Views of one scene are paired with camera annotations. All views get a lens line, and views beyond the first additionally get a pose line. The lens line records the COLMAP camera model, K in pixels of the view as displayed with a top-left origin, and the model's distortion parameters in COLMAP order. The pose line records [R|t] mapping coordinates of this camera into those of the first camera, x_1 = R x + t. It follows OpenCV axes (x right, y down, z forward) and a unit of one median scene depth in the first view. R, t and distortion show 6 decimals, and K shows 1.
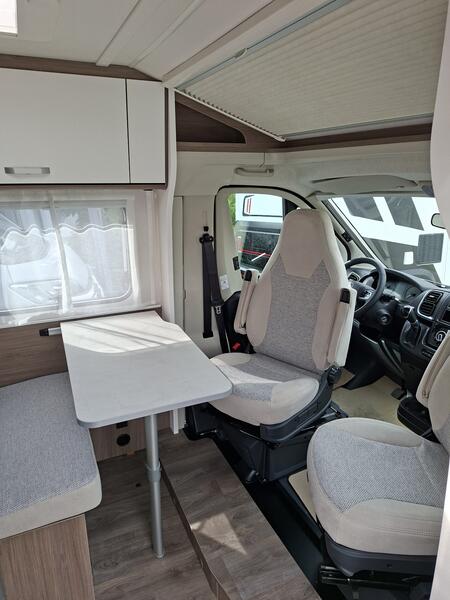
lens RADIAL K [[422.3, 0, 225.0], [0, 422.3, 300.0], [0, 0, 1]] dist [0.072646, -0.067849]
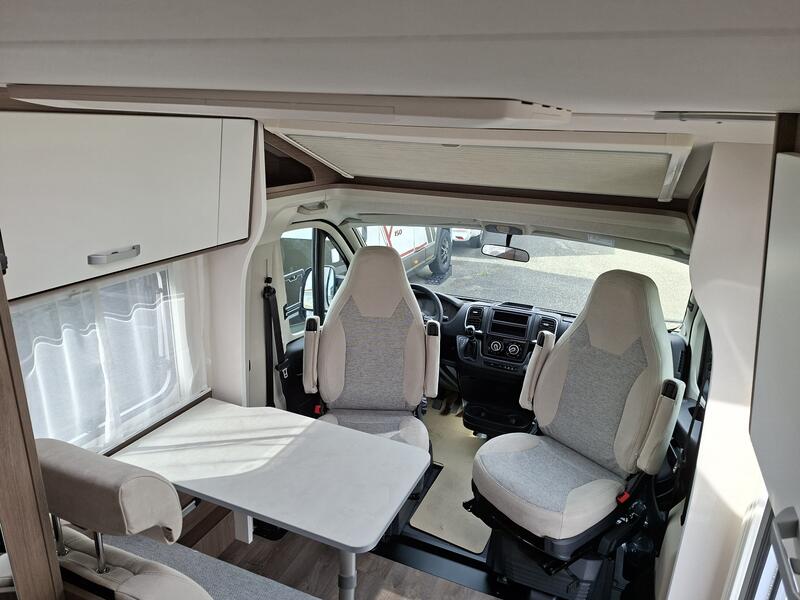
lens RADIAL K [[563.1, 0, 400.0], [0, 563.1, 300.0], [0, 0, 1]] dist [0.072646, -0.067849]
pose [[0.716770, -0.179788, 0.673734, -0.631655], [0.157599, 0.982958, 0.094638, -0.205092], [-0.679267, 0.038346, 0.732889, 0.043756]]
